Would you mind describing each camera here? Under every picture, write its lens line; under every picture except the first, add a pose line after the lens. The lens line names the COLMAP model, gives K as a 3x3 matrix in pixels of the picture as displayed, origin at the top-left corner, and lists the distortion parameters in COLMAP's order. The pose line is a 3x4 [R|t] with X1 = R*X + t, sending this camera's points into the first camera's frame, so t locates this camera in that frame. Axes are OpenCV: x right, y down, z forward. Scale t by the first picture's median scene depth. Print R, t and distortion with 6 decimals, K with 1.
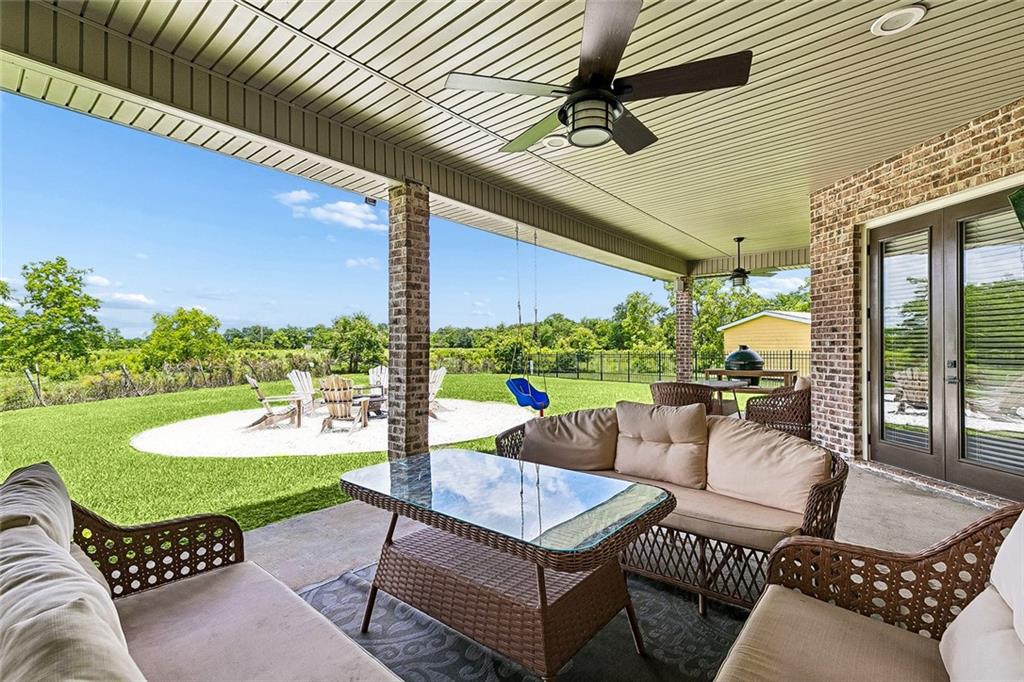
lens RADIAL K [[460.9, 0, 513.5], [0, 460.9, 342.5], [0, 0, 1]] dist [0.002232, 0.000319]
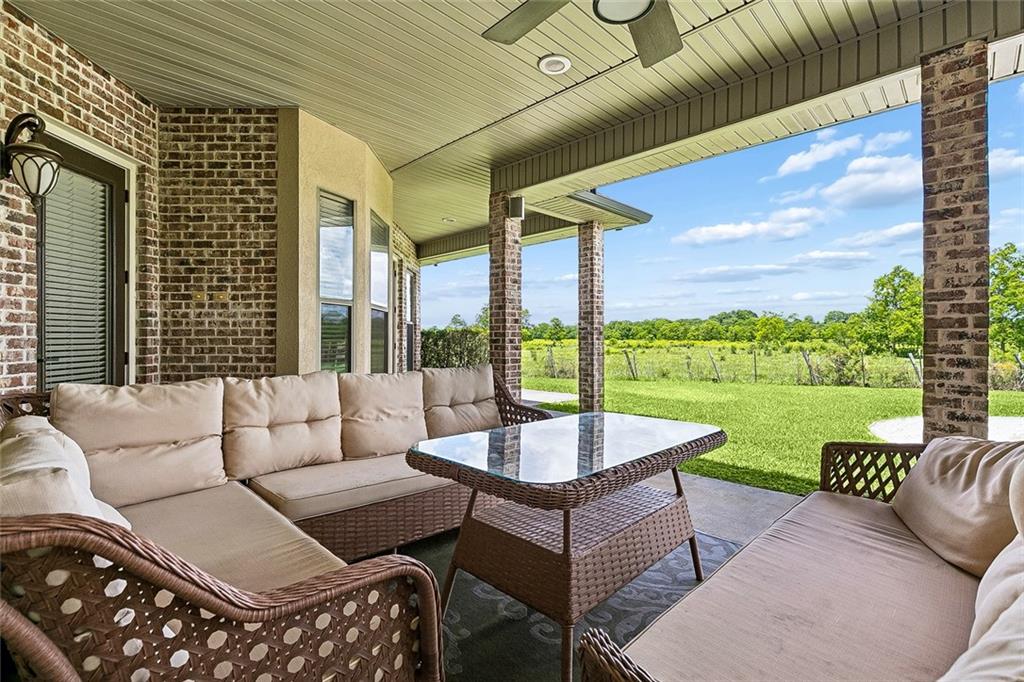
lens RADIAL K [[460.9, 0, 513.5], [0, 460.9, 342.5], [0, 0, 1]] dist [0.002232, 0.000319]
pose [[-0.099163, 0.017853, -0.994911, 0.472718], [-0.000683, 0.999838, 0.018009, 0.043067], [0.995071, 0.002465, -0.099135, 0.461043]]
